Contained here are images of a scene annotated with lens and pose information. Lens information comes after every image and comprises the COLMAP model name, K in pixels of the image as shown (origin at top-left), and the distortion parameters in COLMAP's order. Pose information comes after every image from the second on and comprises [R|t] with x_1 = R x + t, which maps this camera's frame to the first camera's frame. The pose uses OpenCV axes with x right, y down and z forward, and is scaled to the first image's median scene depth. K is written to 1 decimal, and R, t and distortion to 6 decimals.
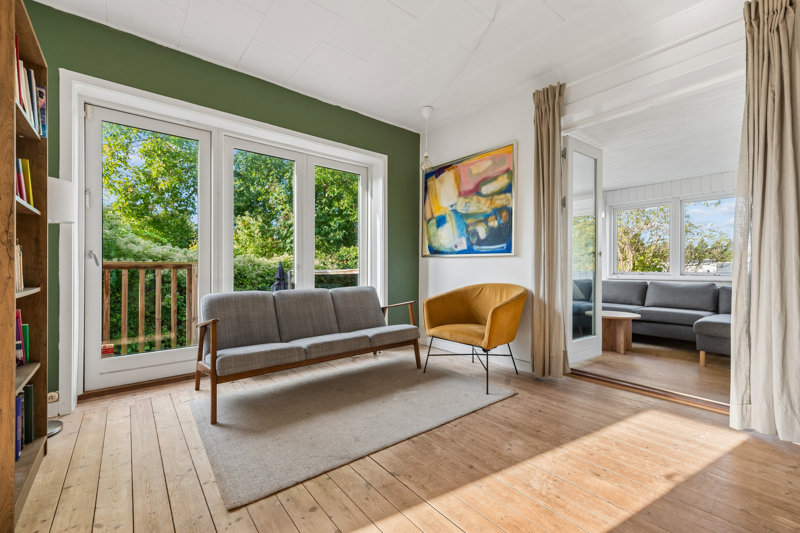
lens RADIAL K [[331.6, 0, 400.0], [0, 331.6, 266.5], [0, 0, 1]] dist [0.001029, 0.000149]
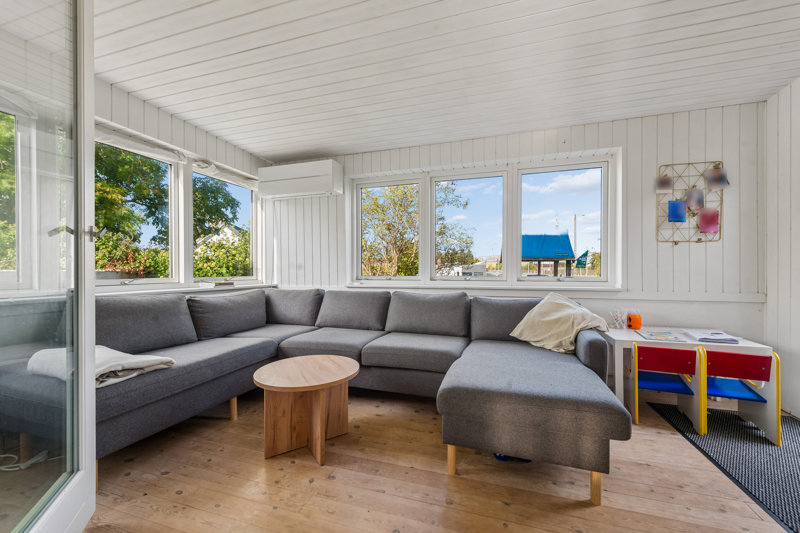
lens RADIAL K [[318.0, 0, 401.6], [0, 318.0, 271.5], [0, 0, 1]] dist [0.000809, 0.000034]
pose [[0.839193, -0.005342, 0.543808, 0.614522], [0.000454, 0.999958, 0.009122, 0.001111], [-0.543834, -0.007408, 0.839160, 0.667897]]
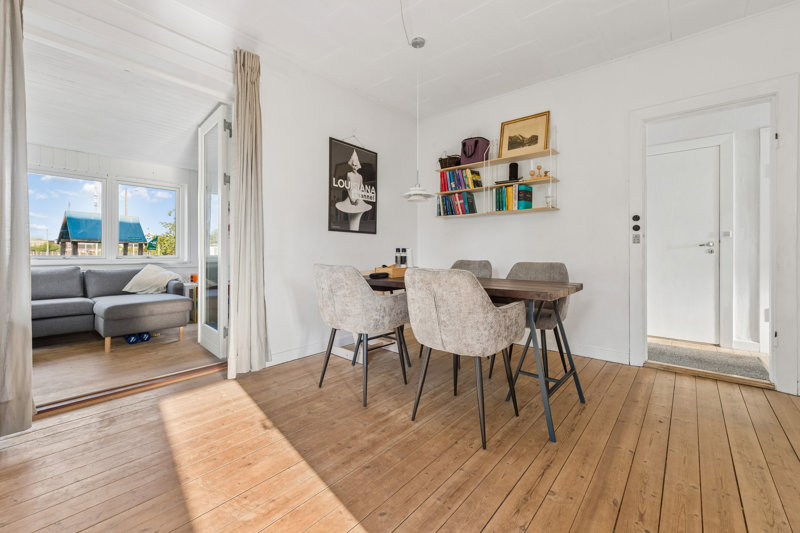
lens RADIAL K [[339.6, 0, 400.2], [0, 339.6, 251.0], [0, 0, 1]] dist [0.000958, 0.000010]
pose [[-0.184733, 0.001312, 0.982788, -0.222122], [-0.006681, 0.999974, -0.002591, 0.001235], [-0.982766, -0.007045, -0.184720, 0.358629]]
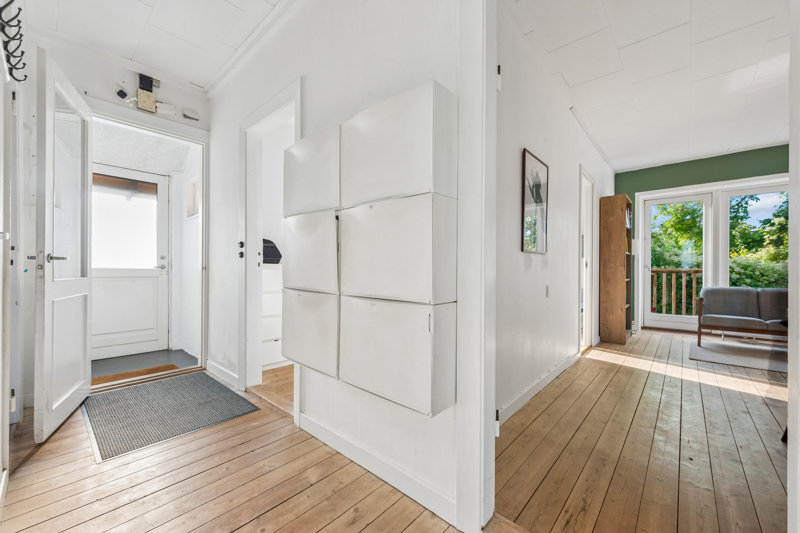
lens RADIAL K [[318.0, 0, 401.6], [0, 318.0, 271.5], [0, 0, 1]] dist [0.000809, 0.000034]
pose [[0.152468, 0.003042, -0.988304, 0.686211], [-0.000310, 0.999995, 0.003030, -0.004704], [0.988308, -0.000156, 0.152468, -0.703125]]
